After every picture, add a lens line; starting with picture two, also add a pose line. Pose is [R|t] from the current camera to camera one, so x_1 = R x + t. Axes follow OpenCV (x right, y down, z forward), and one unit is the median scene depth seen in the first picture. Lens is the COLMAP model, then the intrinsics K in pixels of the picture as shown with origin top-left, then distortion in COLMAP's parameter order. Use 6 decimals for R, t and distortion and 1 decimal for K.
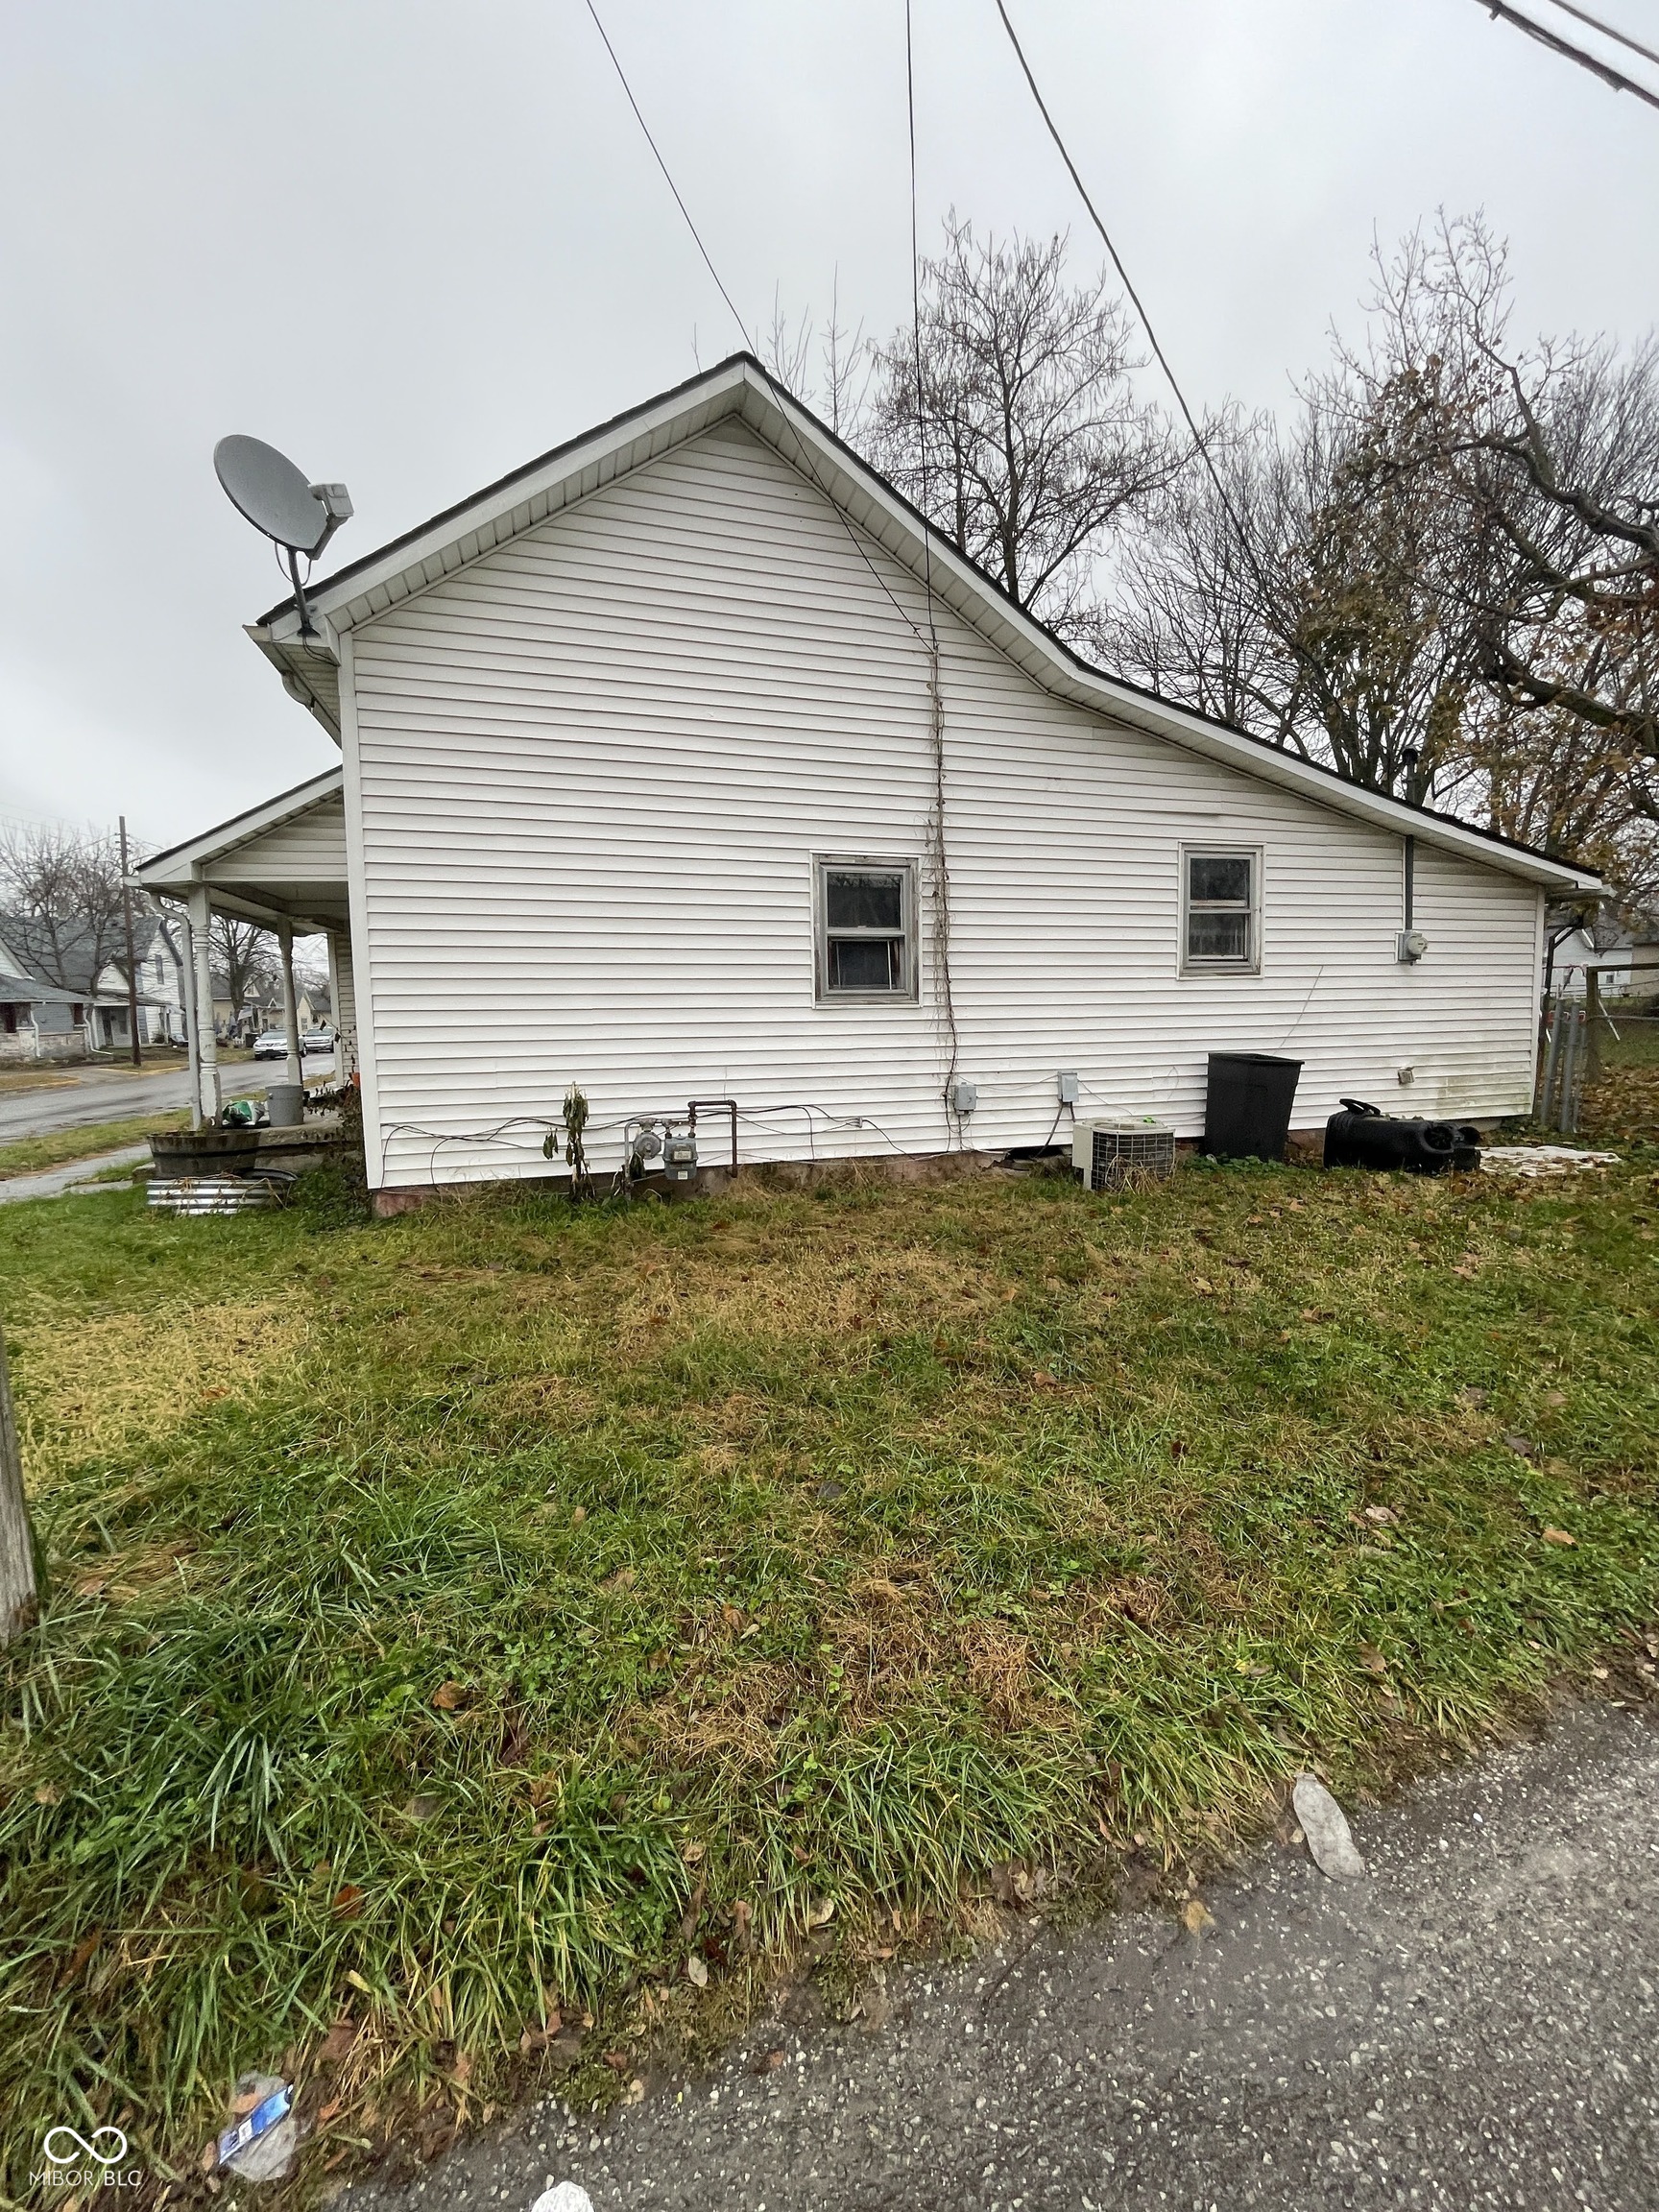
lens RADIAL K [[885.1, 0, 829.5], [0, 885.1, 1106.0], [0, 0, 1]] dist [-0.001754, -0.000103]
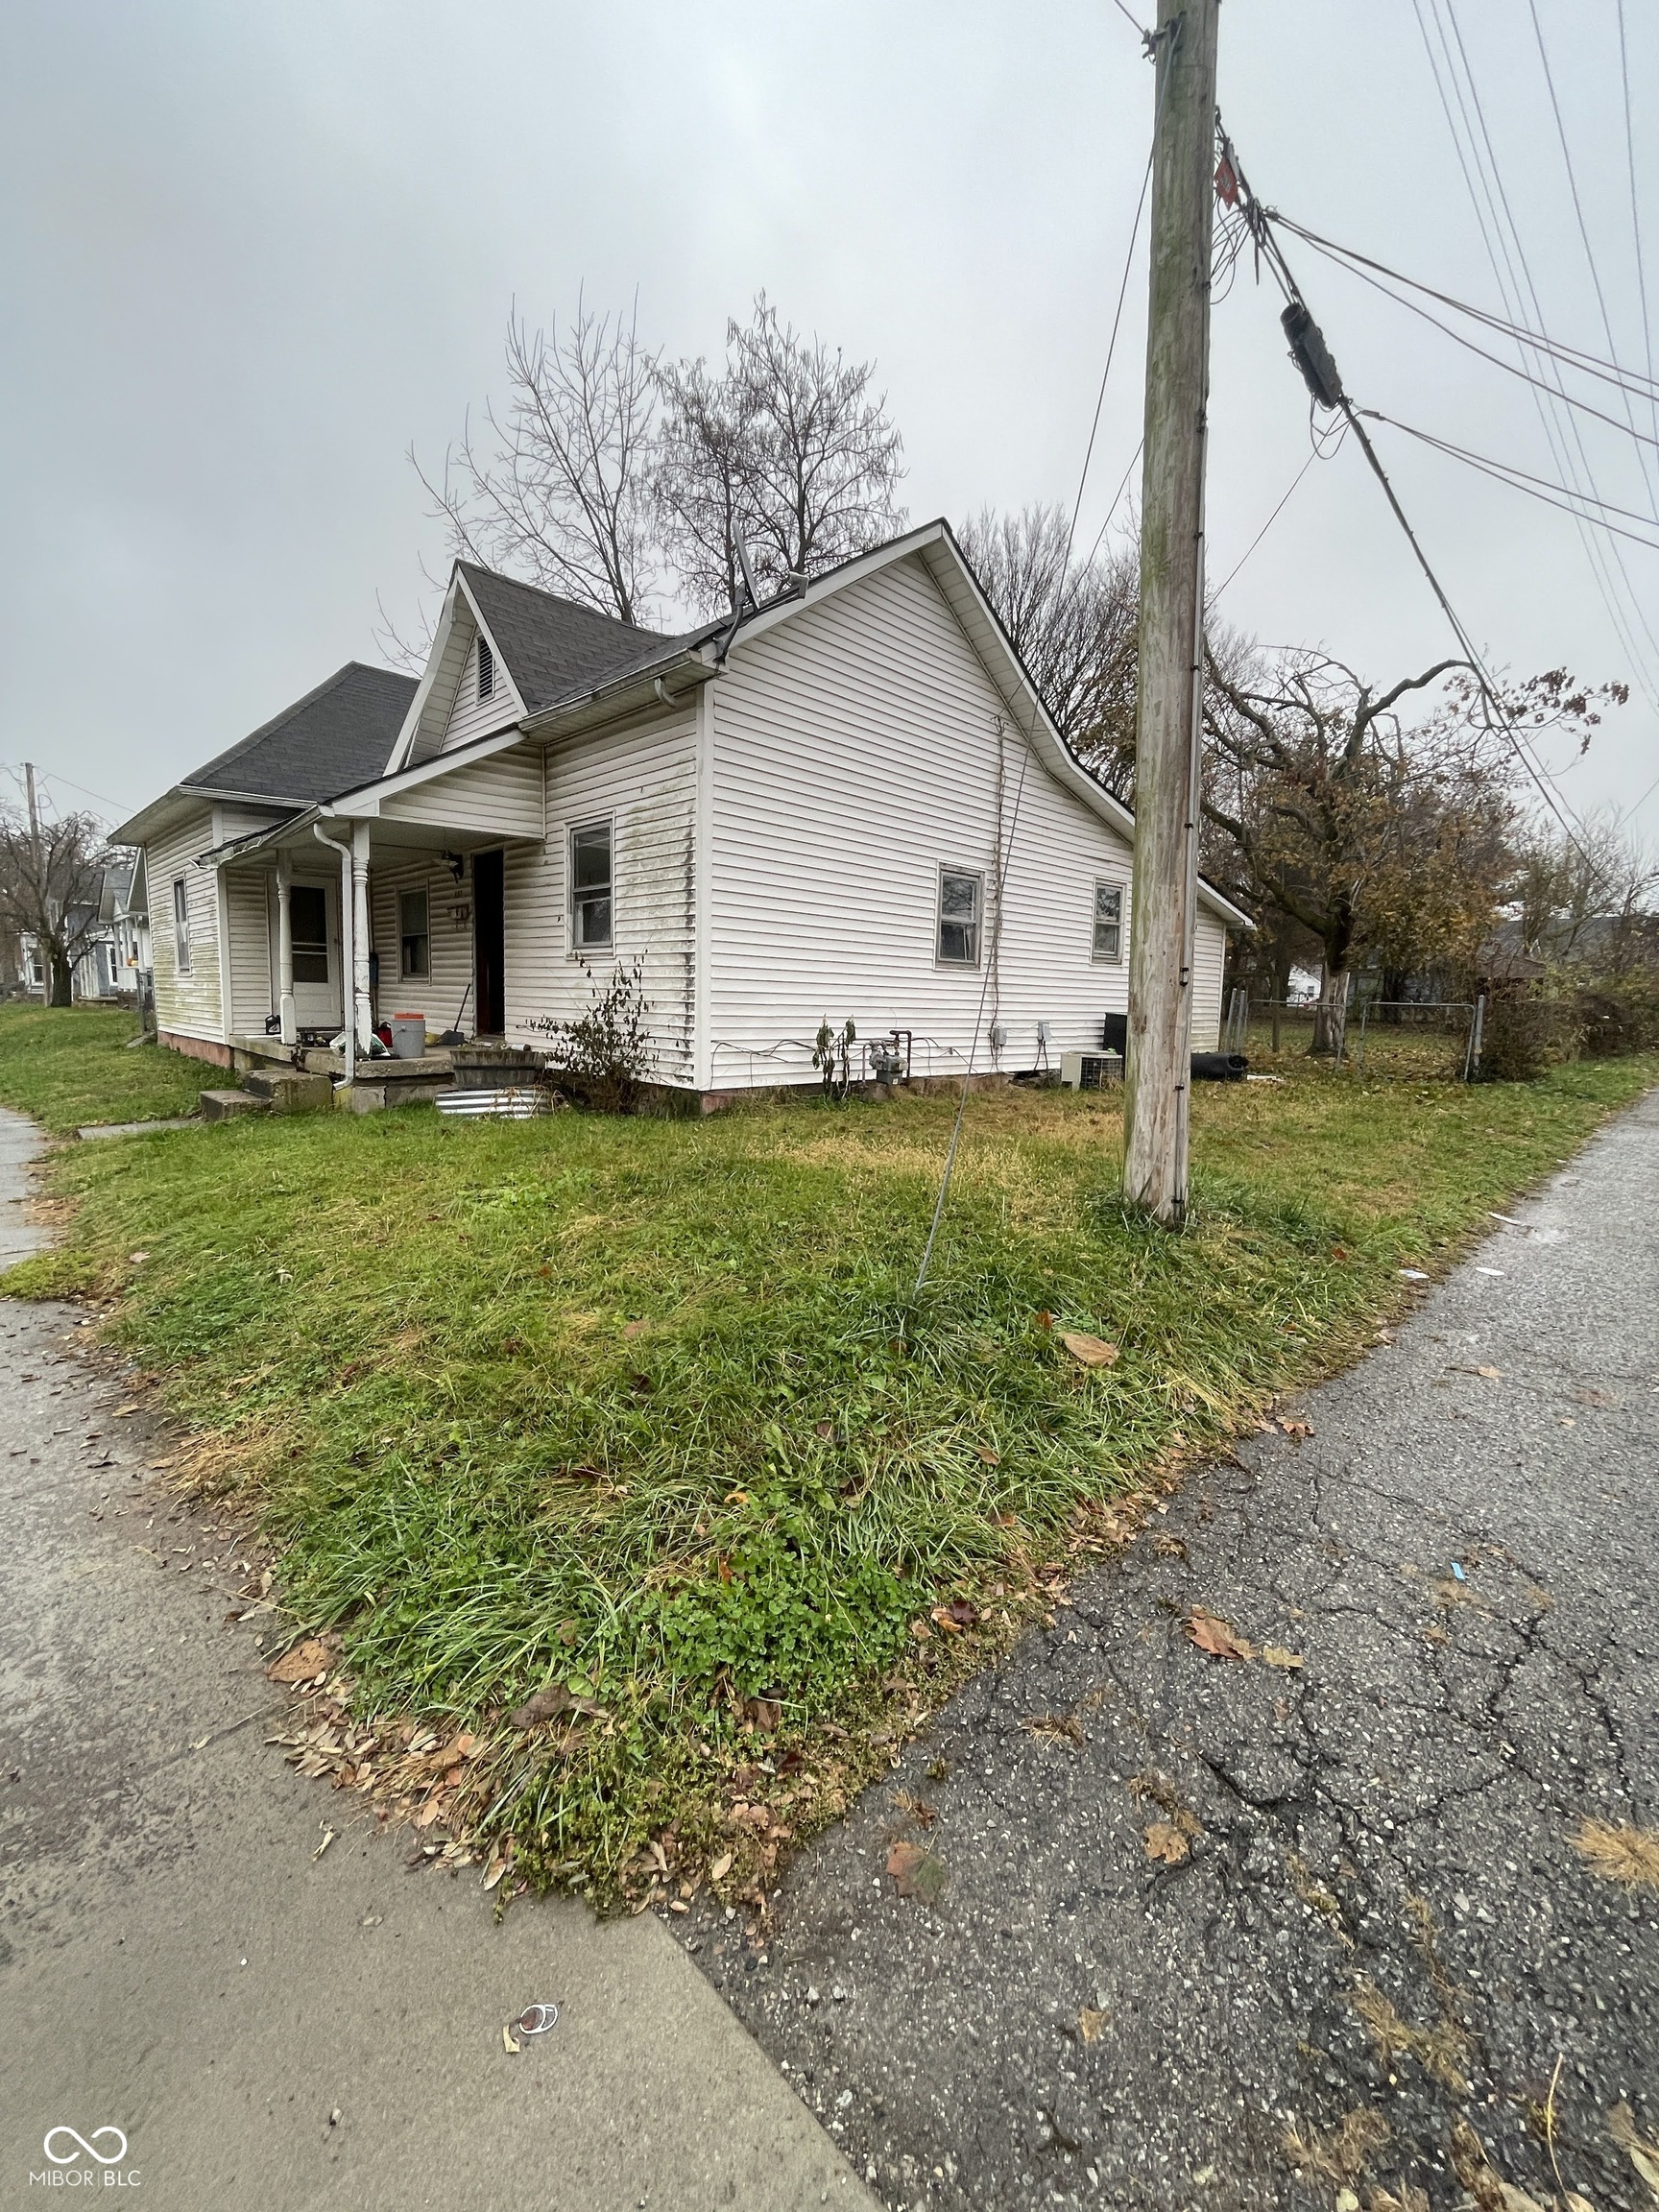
lens RADIAL K [[885.1, 0, 829.5], [0, 885.1, 1106.0], [0, 0, 1]] dist [-0.001754, -0.000103]
pose [[0.889295, -0.015909, 0.457057, -0.810133], [0.007930, 0.999781, 0.019371, 0.078976], [-0.457265, -0.013602, 0.889226, -0.197494]]
